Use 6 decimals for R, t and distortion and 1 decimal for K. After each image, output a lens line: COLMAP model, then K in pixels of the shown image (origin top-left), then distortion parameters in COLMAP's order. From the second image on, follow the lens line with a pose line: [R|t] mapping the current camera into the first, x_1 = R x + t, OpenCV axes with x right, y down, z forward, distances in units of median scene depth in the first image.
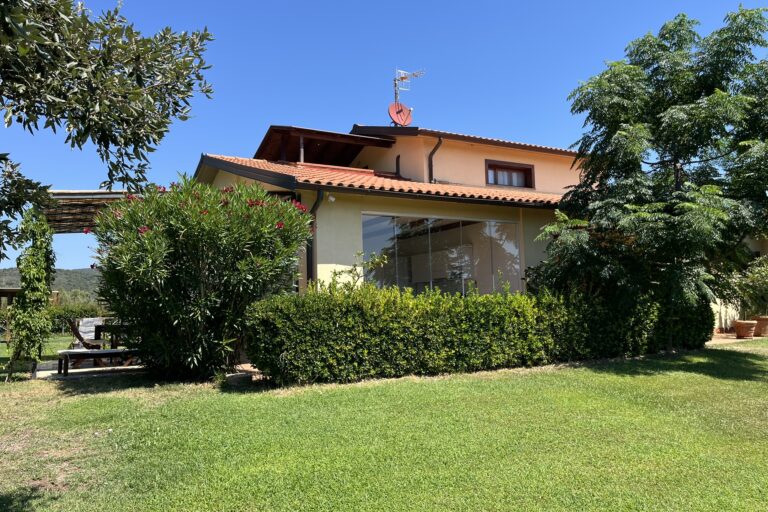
lens RADIAL K [[581.4, 0, 384.3], [0, 581.4, 256.5], [0, 0, 1]] dist [0.049427, -0.064090]
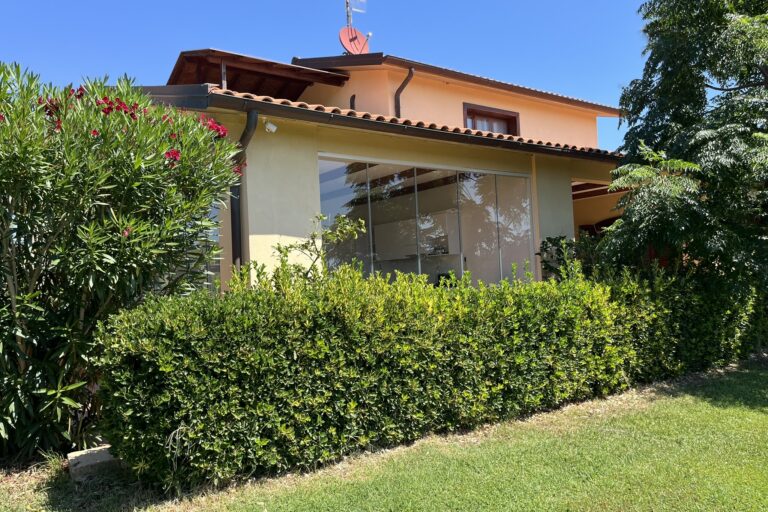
lens RADIAL K [[581.4, 0, 380.6], [0, 581.4, 259.9], [0, 0, 1]] dist [0.049427, -0.064090]
pose [[0.994073, -0.013723, 0.107842, -0.050894], [0.008480, 0.998766, 0.048934, 0.012095], [-0.108380, -0.047730, 0.992963, 0.428532]]
